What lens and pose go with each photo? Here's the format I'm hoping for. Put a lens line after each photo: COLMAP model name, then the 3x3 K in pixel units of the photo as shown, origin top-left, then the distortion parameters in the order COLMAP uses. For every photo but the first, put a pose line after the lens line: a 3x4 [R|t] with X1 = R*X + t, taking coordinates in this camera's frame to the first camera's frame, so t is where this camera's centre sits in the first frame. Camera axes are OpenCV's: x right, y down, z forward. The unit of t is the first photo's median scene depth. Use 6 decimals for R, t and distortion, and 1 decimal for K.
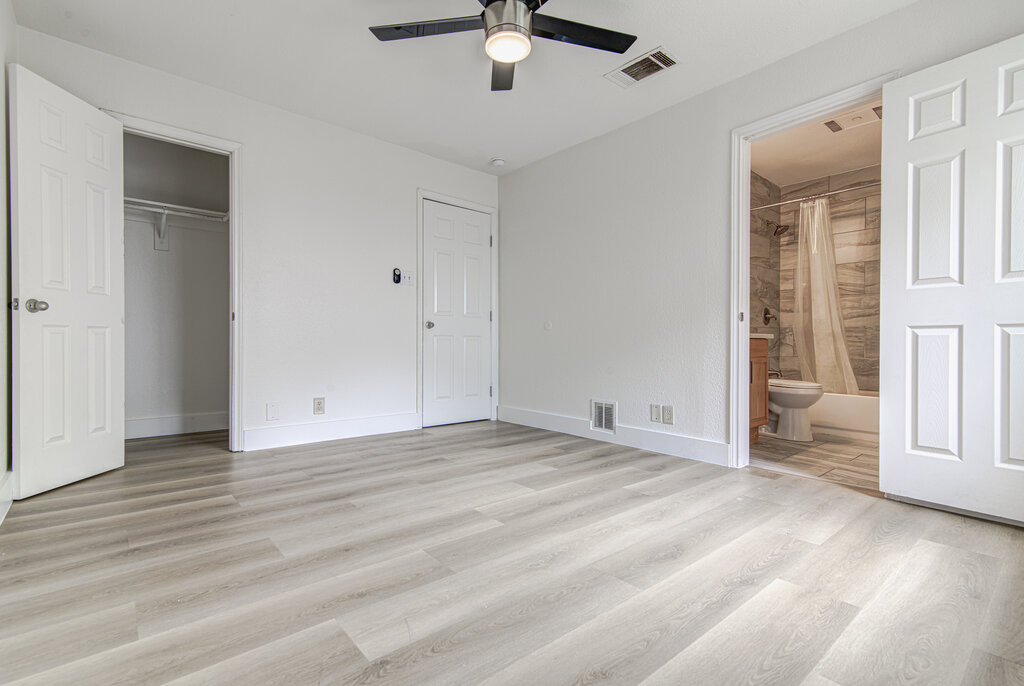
lens RADIAL K [[472.6, 0, 512.0], [0, 472.6, 343.0], [0, 0, 1]] dist [0.014497, 0.000026]
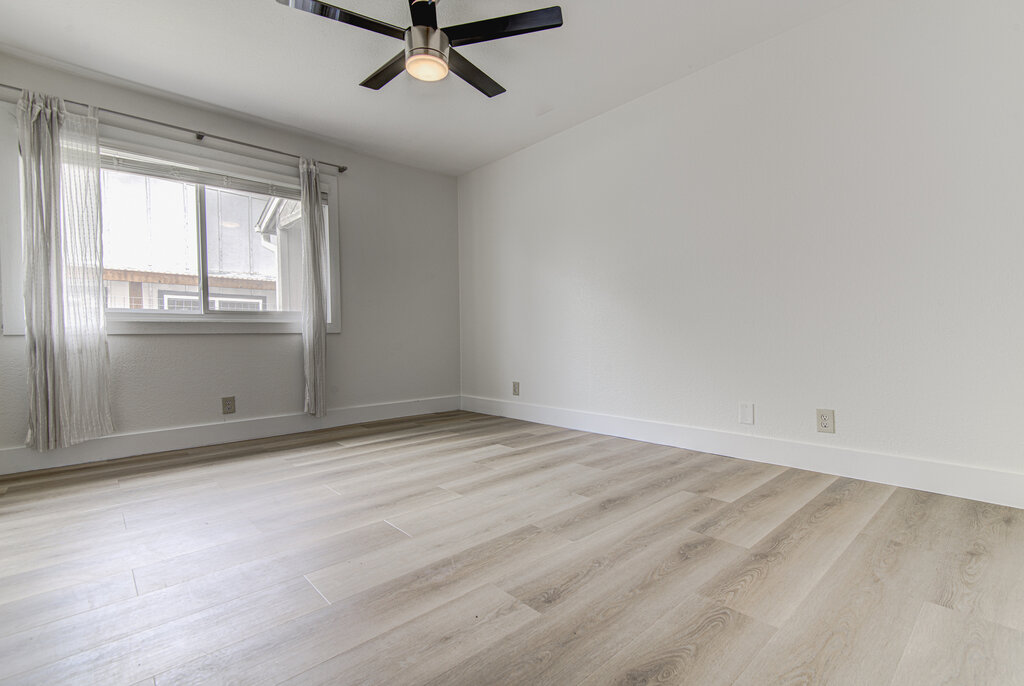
lens RADIAL K [[472.6, 0, 512.0], [0, 472.6, 343.0], [0, 0, 1]] dist [0.014497, 0.000026]
pose [[-0.999535, 0.008673, -0.029242, -0.166485], [0.008067, 0.999751, 0.020783, -0.009096], [0.029415, 0.020538, -0.999356, 2.106205]]
